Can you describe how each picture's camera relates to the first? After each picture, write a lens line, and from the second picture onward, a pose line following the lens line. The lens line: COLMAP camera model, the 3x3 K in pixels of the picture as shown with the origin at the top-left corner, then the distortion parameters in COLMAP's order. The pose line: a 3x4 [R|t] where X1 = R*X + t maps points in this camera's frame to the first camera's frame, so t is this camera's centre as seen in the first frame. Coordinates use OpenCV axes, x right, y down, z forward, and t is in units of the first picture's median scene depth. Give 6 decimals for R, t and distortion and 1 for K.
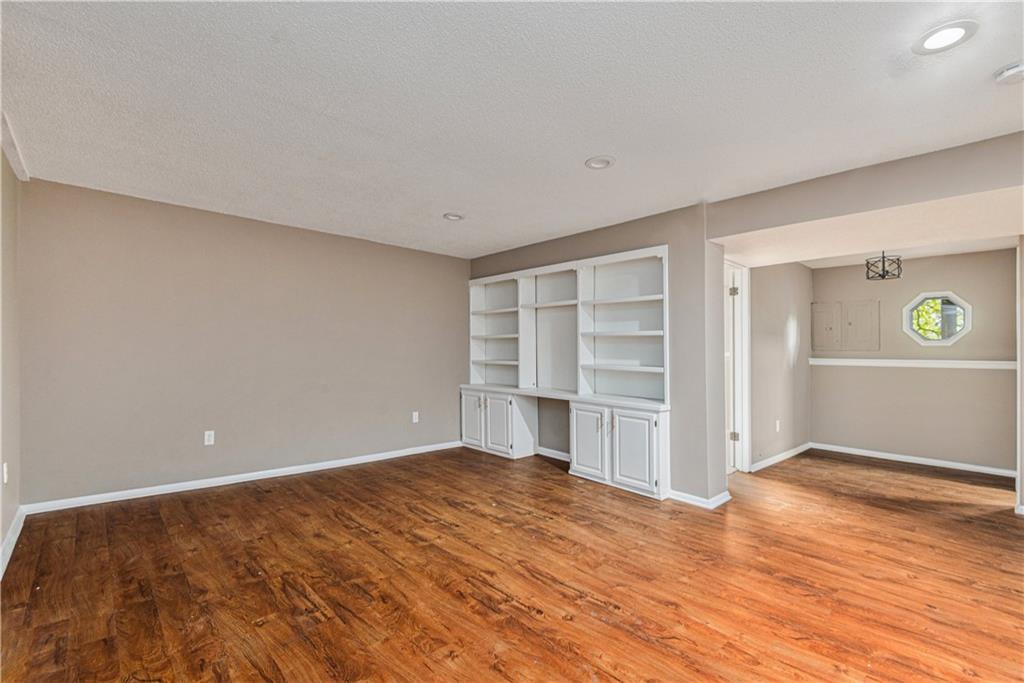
lens RADIAL K [[459.6, 0, 517.1], [0, 459.6, 345.0], [0, 0, 1]] dist [0.016373, -0.006261]
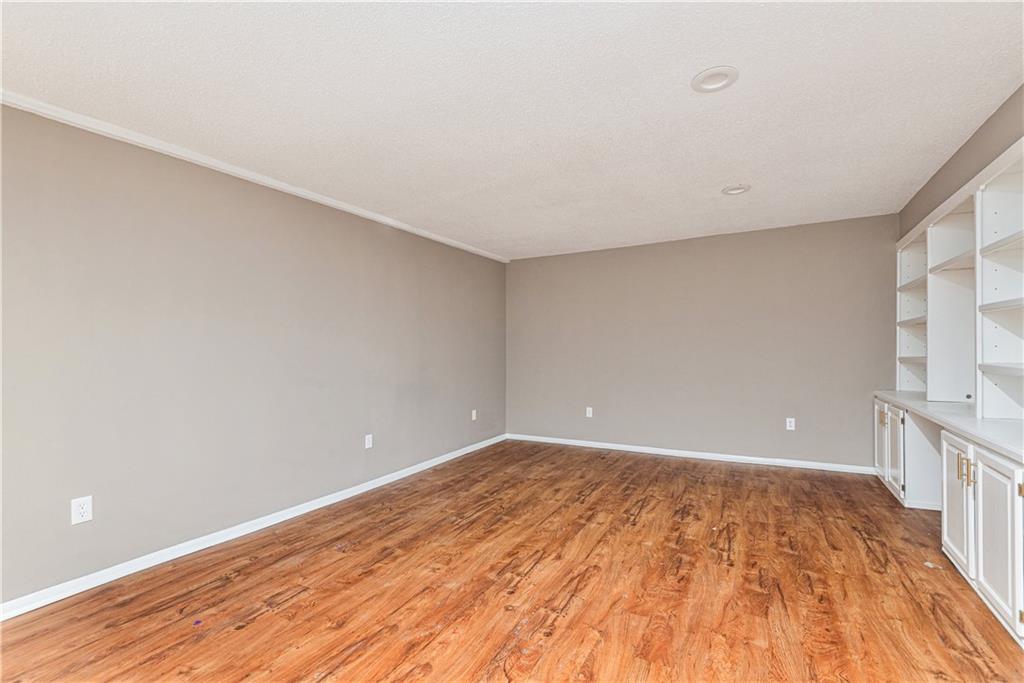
lens RADIAL K [[459.6, 0, 537.2], [0, 459.6, 350.8], [0, 0, 1]] dist [0.016373, -0.006261]
pose [[0.347494, -0.010028, -0.937629, 0.768782], [0.027618, 0.999618, -0.000455, 0.018652], [0.937275, -0.025737, 0.347638, 0.505629]]
